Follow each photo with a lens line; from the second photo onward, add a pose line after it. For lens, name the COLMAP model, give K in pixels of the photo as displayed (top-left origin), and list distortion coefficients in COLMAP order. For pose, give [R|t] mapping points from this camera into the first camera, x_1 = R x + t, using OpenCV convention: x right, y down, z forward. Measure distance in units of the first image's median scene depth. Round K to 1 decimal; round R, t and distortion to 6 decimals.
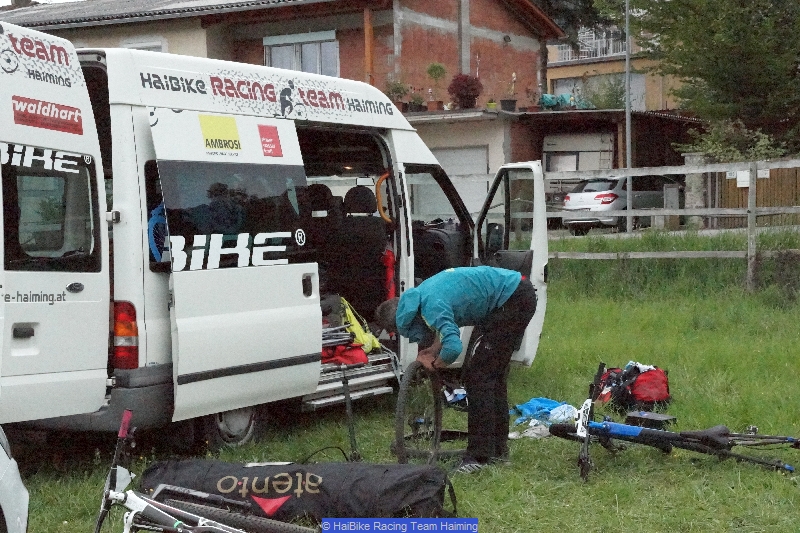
lens RADIAL K [[1385.4, 0, 400.0], [0, 1385.4, 266.5], [0, 0, 1]] dist [0.290454, 0.058037]
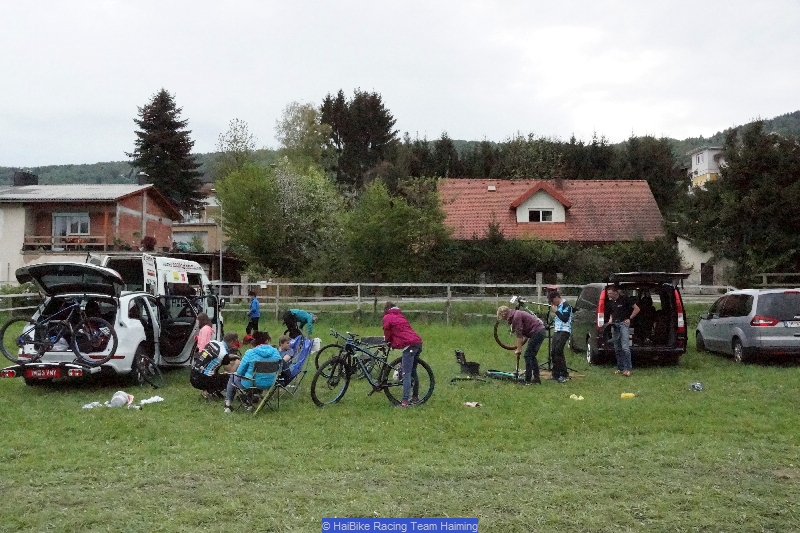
lens RADIAL K [[758.8, 0, 400.0], [0, 758.8, 266.5], [0, 0, 1]] dist [0.002096, 0.000965]
pose [[0.898203, 0.049834, 0.436746, -0.149949], [-0.015386, 0.996508, -0.082062, 0.016197], [-0.439311, 0.066989, 0.895834, -0.397524]]
